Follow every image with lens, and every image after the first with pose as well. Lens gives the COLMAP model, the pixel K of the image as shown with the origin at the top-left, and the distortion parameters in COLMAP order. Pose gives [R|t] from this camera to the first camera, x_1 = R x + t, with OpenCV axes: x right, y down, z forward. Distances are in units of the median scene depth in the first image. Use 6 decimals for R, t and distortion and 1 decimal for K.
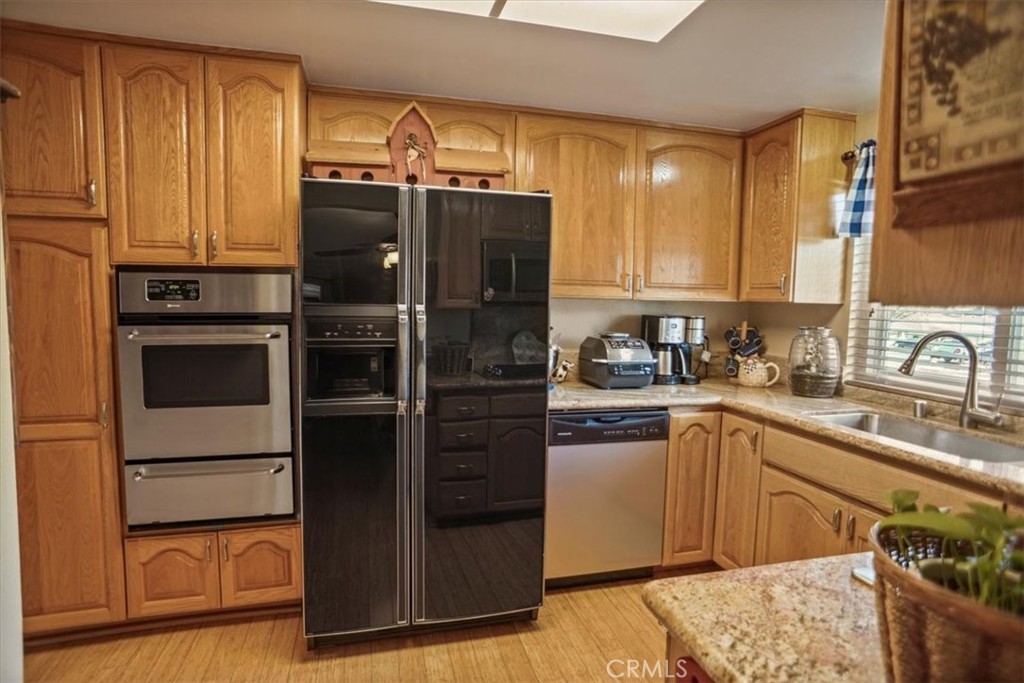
lens RADIAL K [[540.0, 0, 512.0], [0, 540.0, 341.5], [0, 0, 1]] dist [-0.018723, 0.000368]
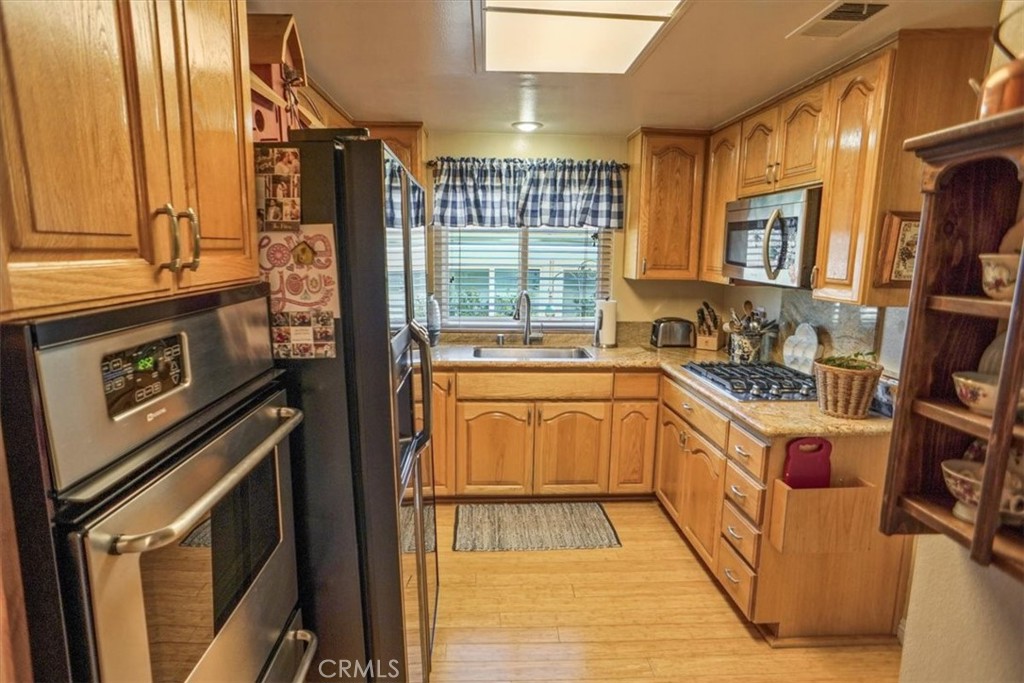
lens RADIAL K [[540.0, 0, 512.0], [0, 540.0, 341.5], [0, 0, 1]] dist [-0.018723, 0.000368]
pose [[0.206592, -0.177210, 0.962245, -0.917297], [0.061035, 0.983880, 0.168090, -0.160474], [-0.976522, 0.024005, 0.214078, 0.682457]]
